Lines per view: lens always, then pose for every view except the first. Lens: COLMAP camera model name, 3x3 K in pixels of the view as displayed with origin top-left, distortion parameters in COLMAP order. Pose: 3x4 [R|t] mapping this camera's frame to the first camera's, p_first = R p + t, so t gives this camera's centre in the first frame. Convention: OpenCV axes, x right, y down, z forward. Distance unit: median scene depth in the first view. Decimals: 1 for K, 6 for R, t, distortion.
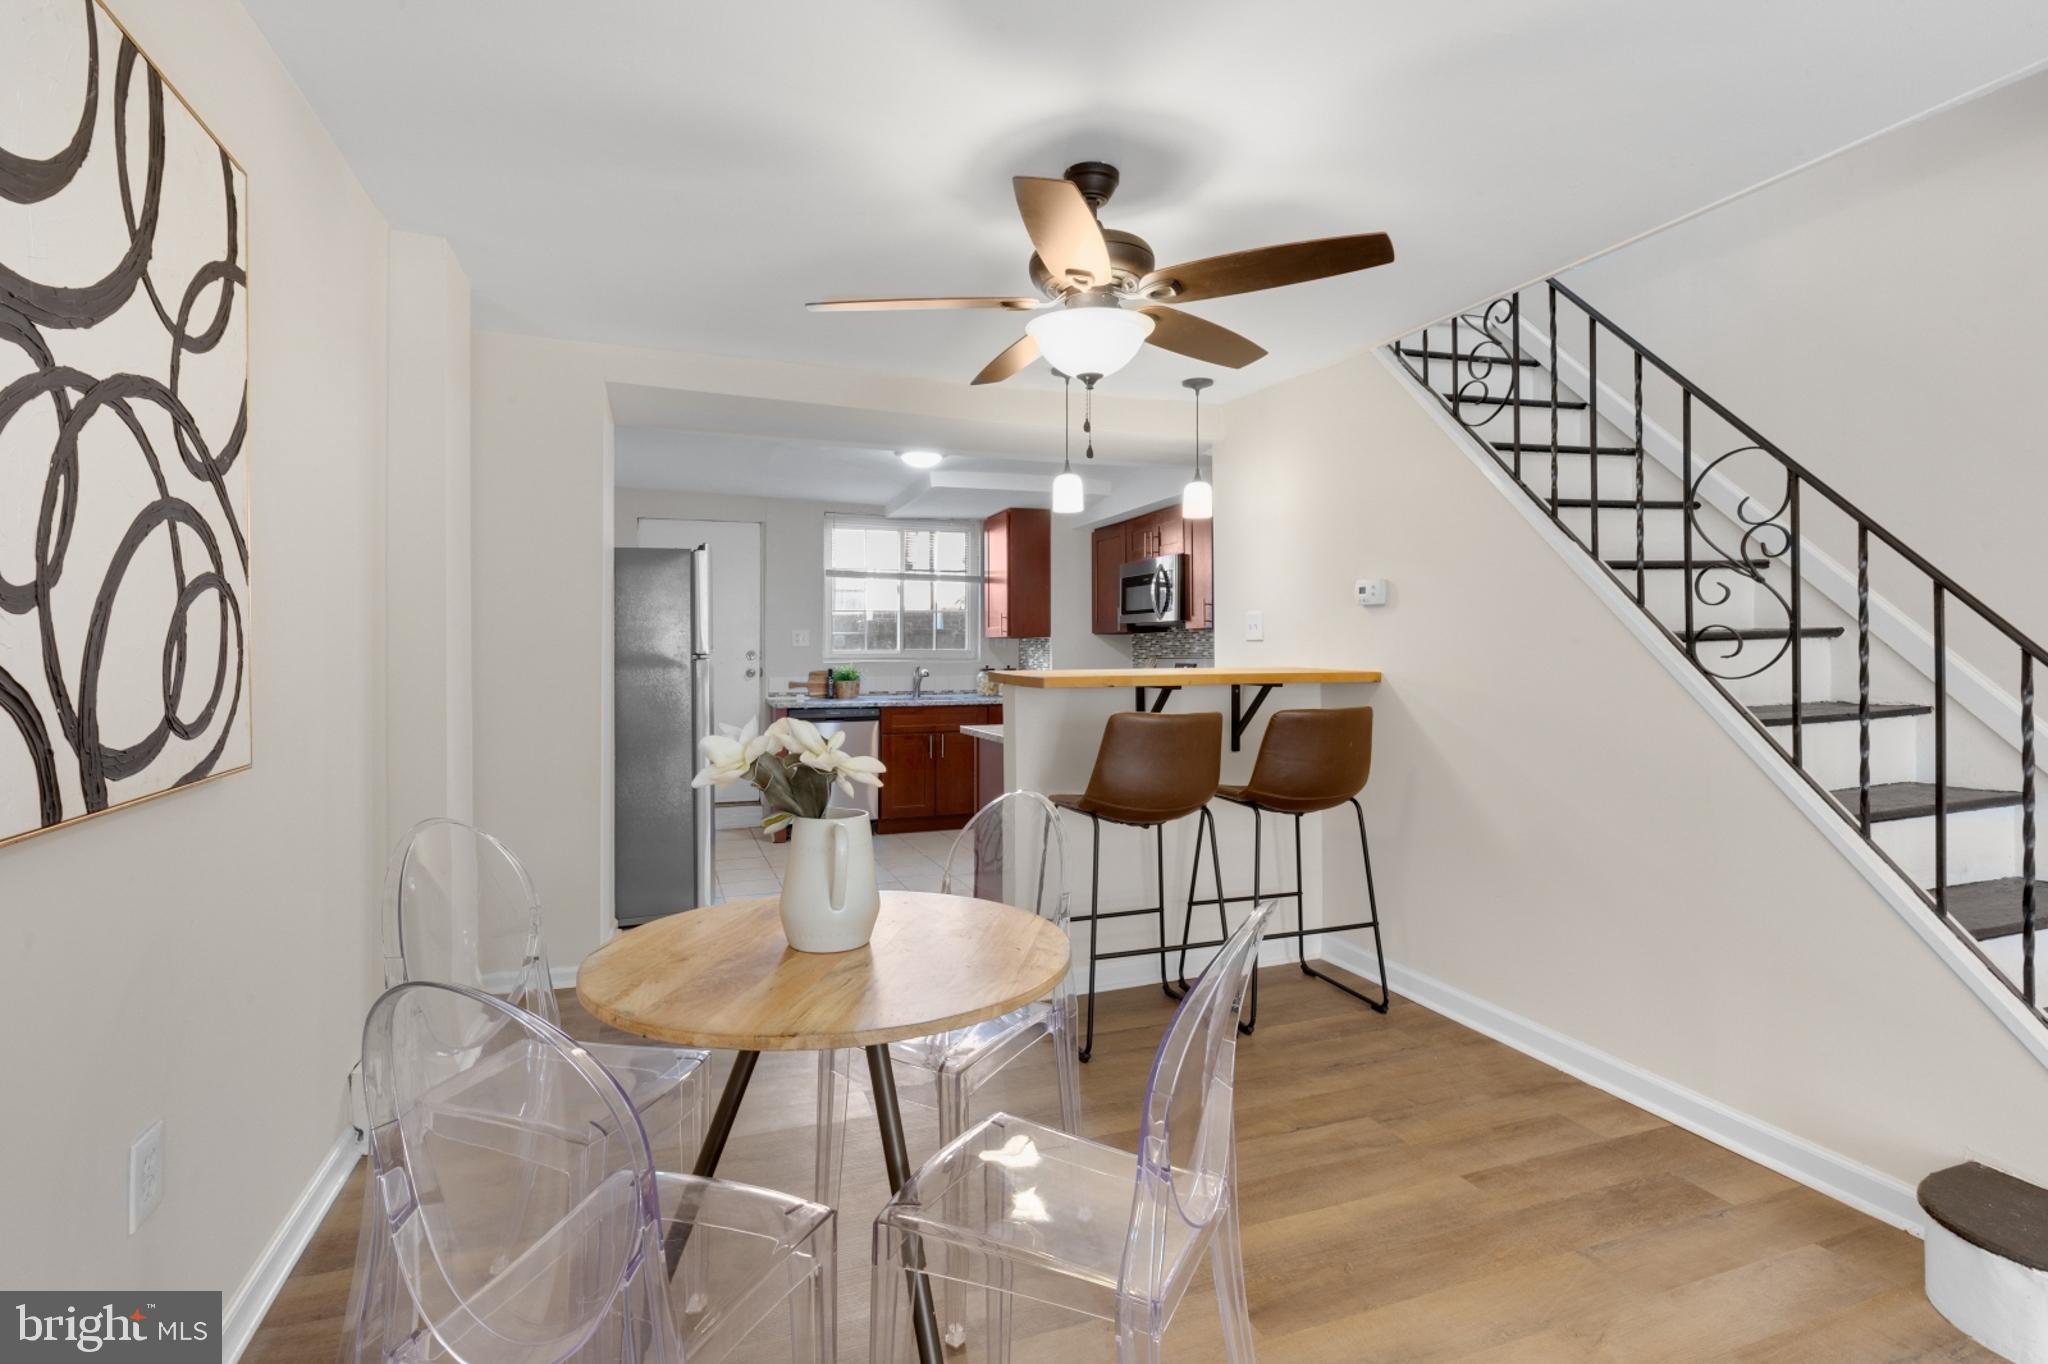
lens RADIAL K [[946.9, 0, 1003.0], [0, 946.9, 637.9], [0, 0, 1]] dist [0.006749, -0.003777]
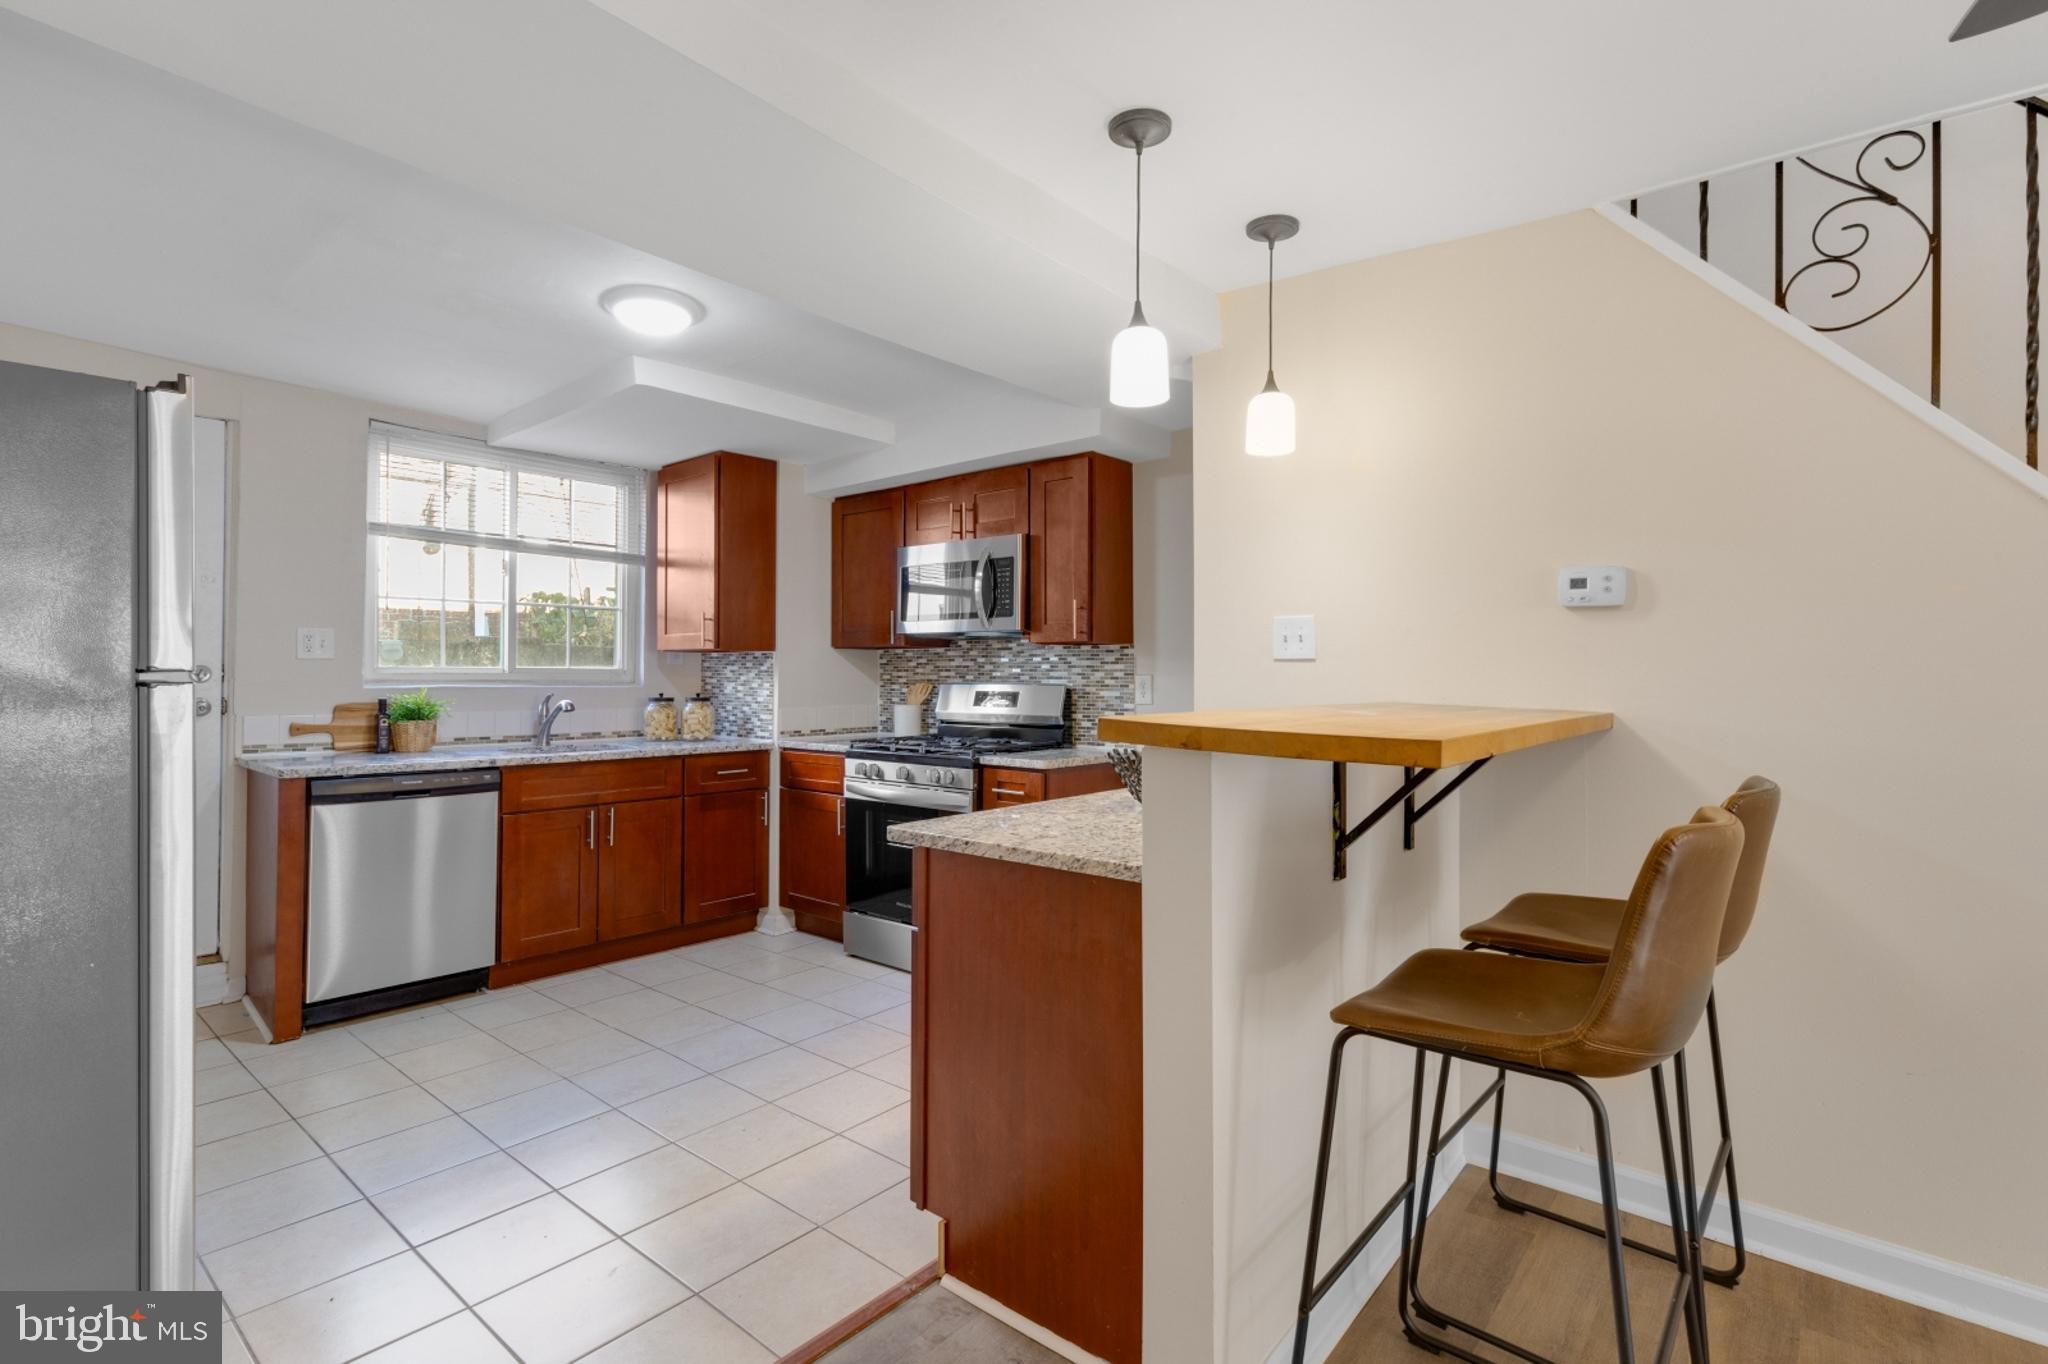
lens RADIAL K [[946.9, 0, 997.3], [0, 946.9, 671.1], [0, 0, 1]] dist [0.006749, -0.003777]
pose [[0.870484, 0.011843, 0.492054, -0.314504], [-0.017824, 0.999813, 0.007468, 0.011776], [-0.491874, -0.015271, 0.870533, 0.742310]]
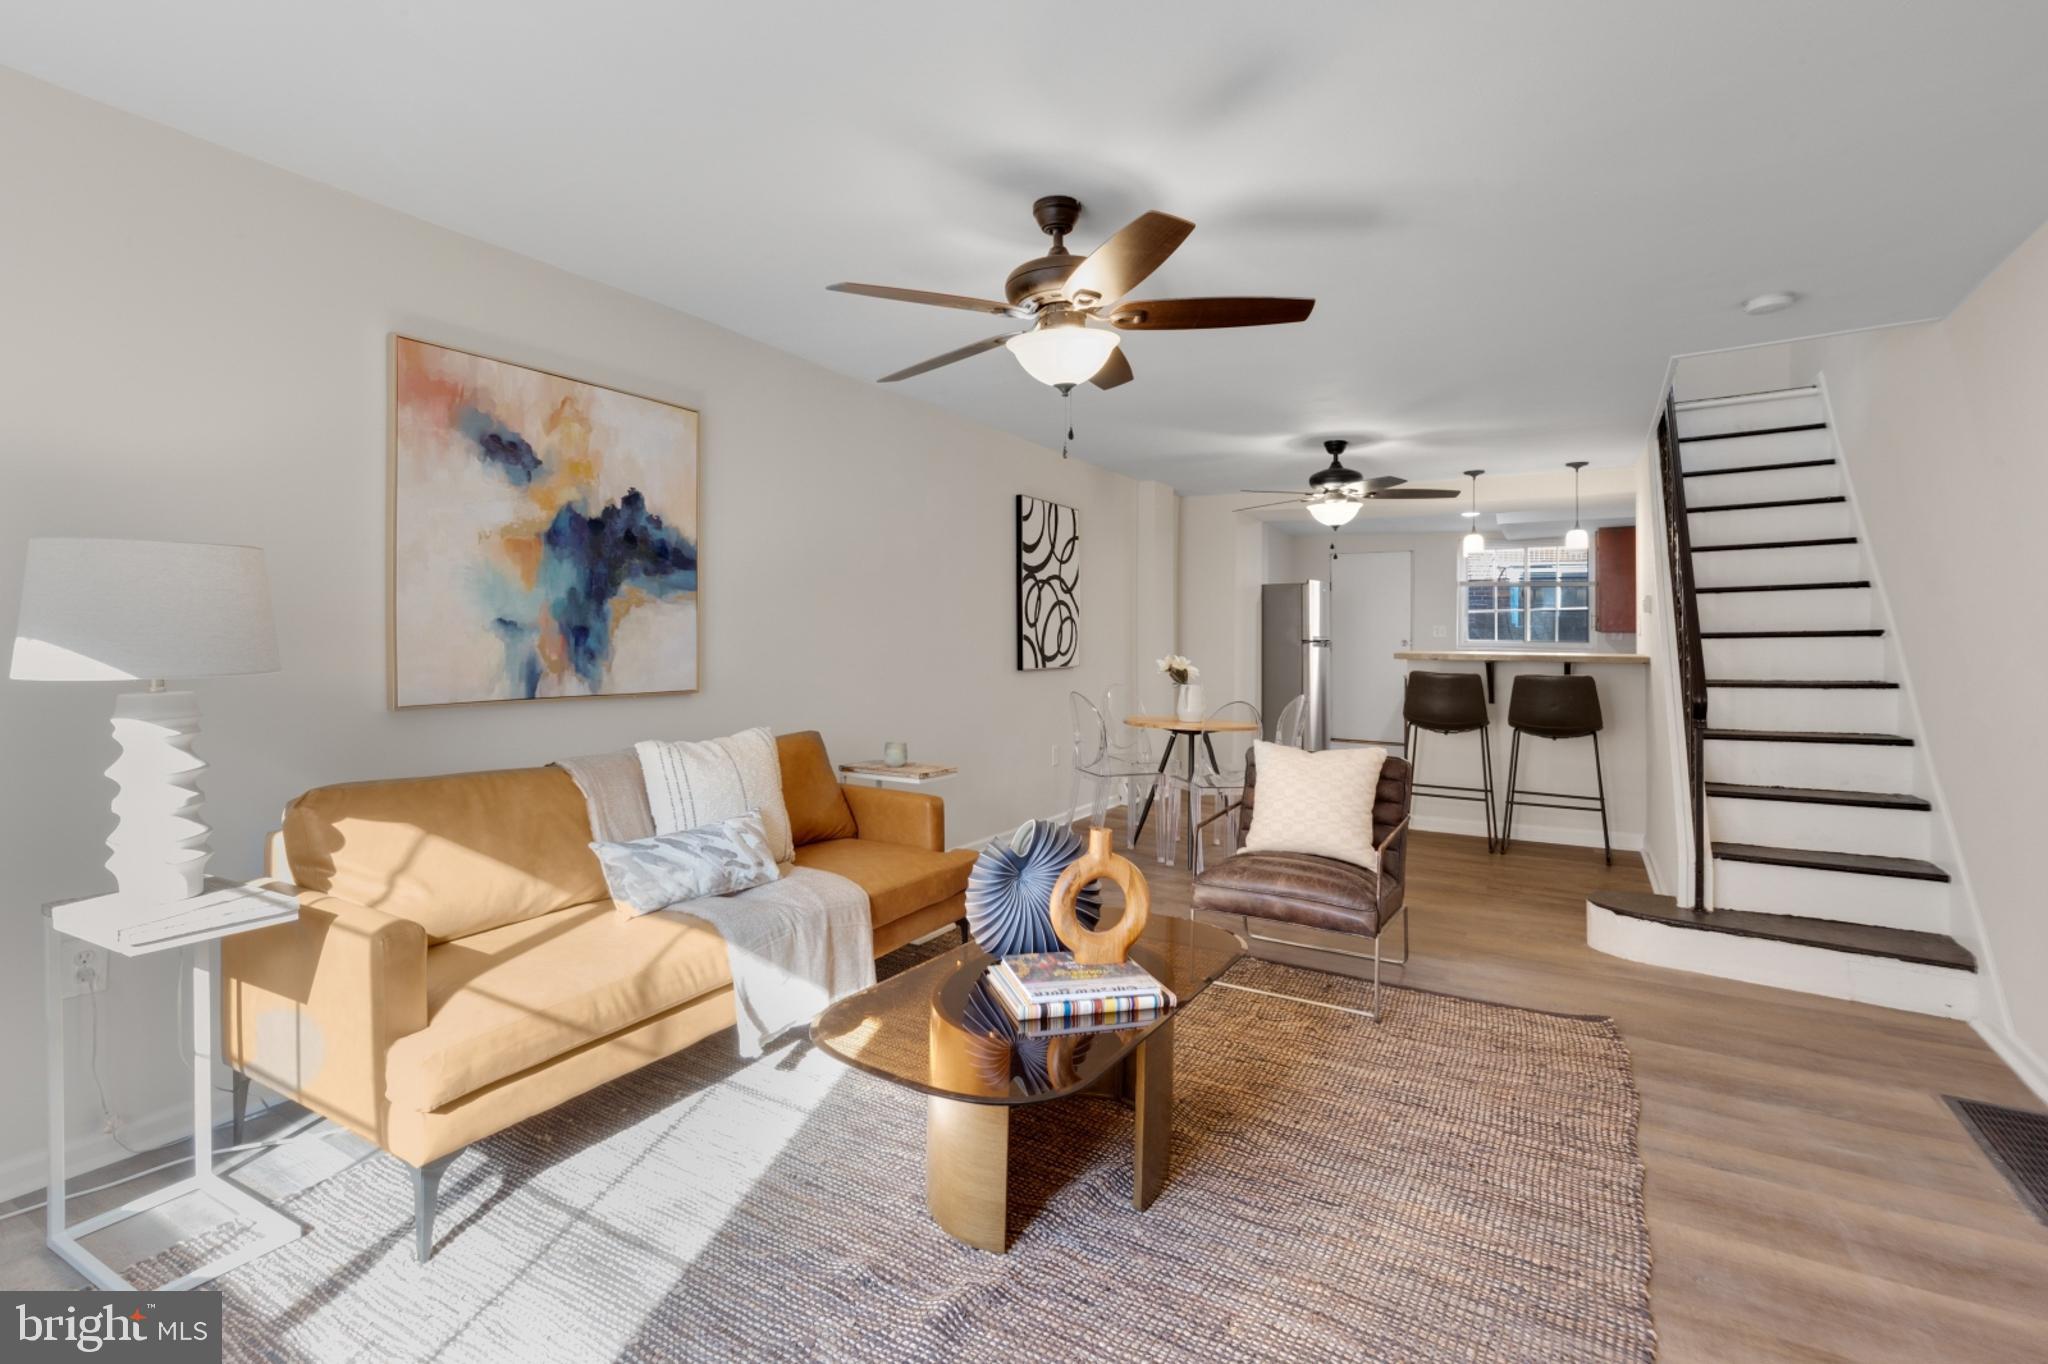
lens RADIAL K [[946.9, 0, 999.7], [0, 946.9, 642.3], [0, 0, 1]] dist [0.006749, -0.003777]
pose [[0.629637, 0.012608, -0.776787, 1.049301], [-0.001628, 0.999888, 0.014909, -0.008109], [0.776888, -0.008123, 0.629587, -0.878112]]
